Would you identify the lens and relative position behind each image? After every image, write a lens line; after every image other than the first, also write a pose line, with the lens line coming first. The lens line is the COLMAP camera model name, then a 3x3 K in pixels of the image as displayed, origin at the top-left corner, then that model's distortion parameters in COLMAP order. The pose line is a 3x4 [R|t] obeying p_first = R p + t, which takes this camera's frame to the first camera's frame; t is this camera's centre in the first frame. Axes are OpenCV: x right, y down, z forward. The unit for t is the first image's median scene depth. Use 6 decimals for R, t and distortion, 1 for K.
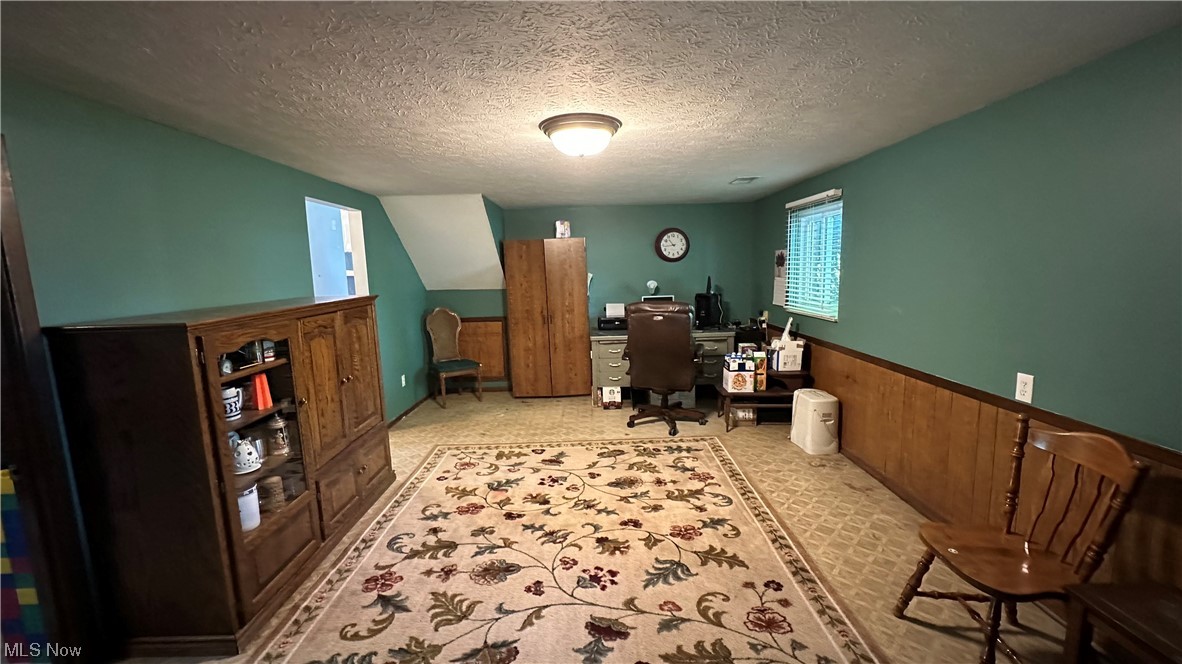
lens RADIAL K [[474.9, 0, 589.3], [0, 474.9, 333.0], [0, 0, 1]] dist [0.000055, -0.000342]
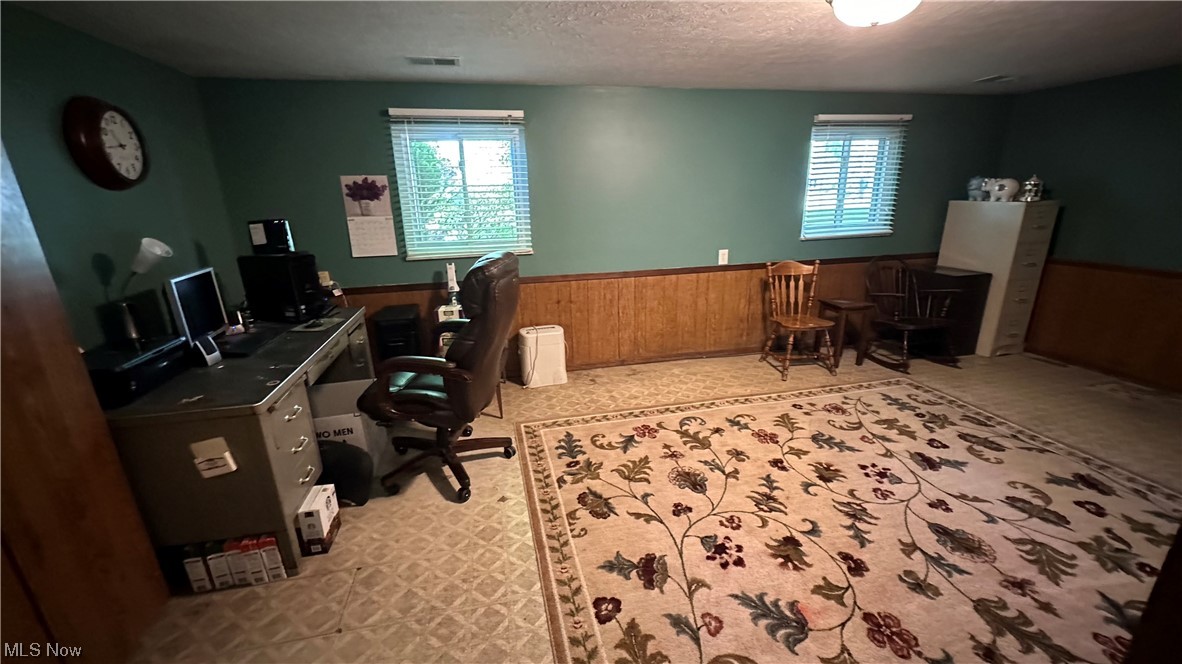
lens RADIAL K [[474.9, 0, 590.5], [0, 474.9, 334.2], [0, 0, 1]] dist [0.000055, -0.000342]
pose [[-0.230004, -0.248432, 0.940946, -0.629389], [0.161574, 0.943702, 0.288654, -0.171944], [-0.959683, 0.218424, -0.176915, 1.421317]]
